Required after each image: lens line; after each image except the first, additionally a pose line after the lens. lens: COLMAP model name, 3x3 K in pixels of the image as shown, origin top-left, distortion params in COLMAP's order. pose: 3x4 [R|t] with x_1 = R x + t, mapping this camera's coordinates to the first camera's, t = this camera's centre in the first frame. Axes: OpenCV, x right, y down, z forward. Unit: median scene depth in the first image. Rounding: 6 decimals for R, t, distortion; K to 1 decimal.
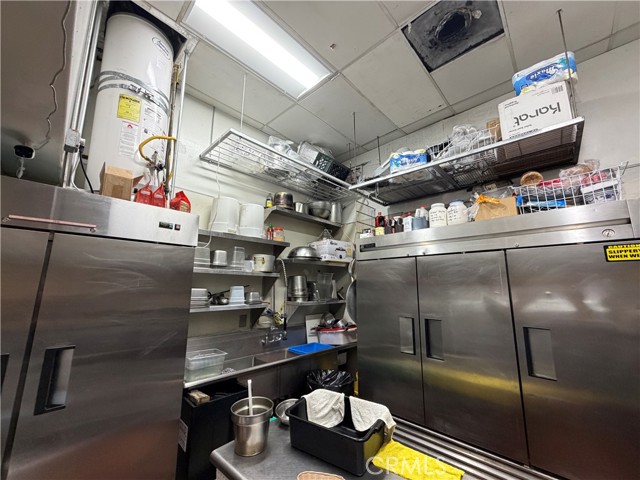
lens RADIAL K [[255.6, 0, 318.2], [0, 255.6, 240.7], [0, 0, 1]] dist [0.000397, -0.000598]
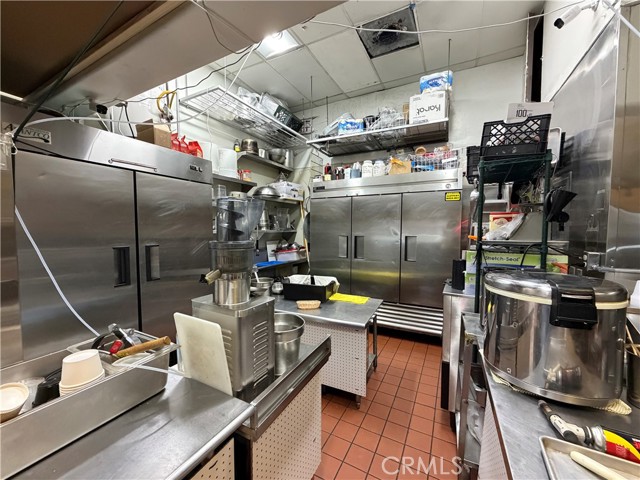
lens RADIAL K [[255.6, 0, 318.2], [0, 255.6, 240.3], [0, 0, 1]] dist [0.000397, -0.000598]
pose [[0.961912, -0.017969, 0.272767, -0.195227], [-0.043429, 0.975118, 0.217391, -0.004376], [-0.269886, -0.220957, 0.937198, -0.361823]]
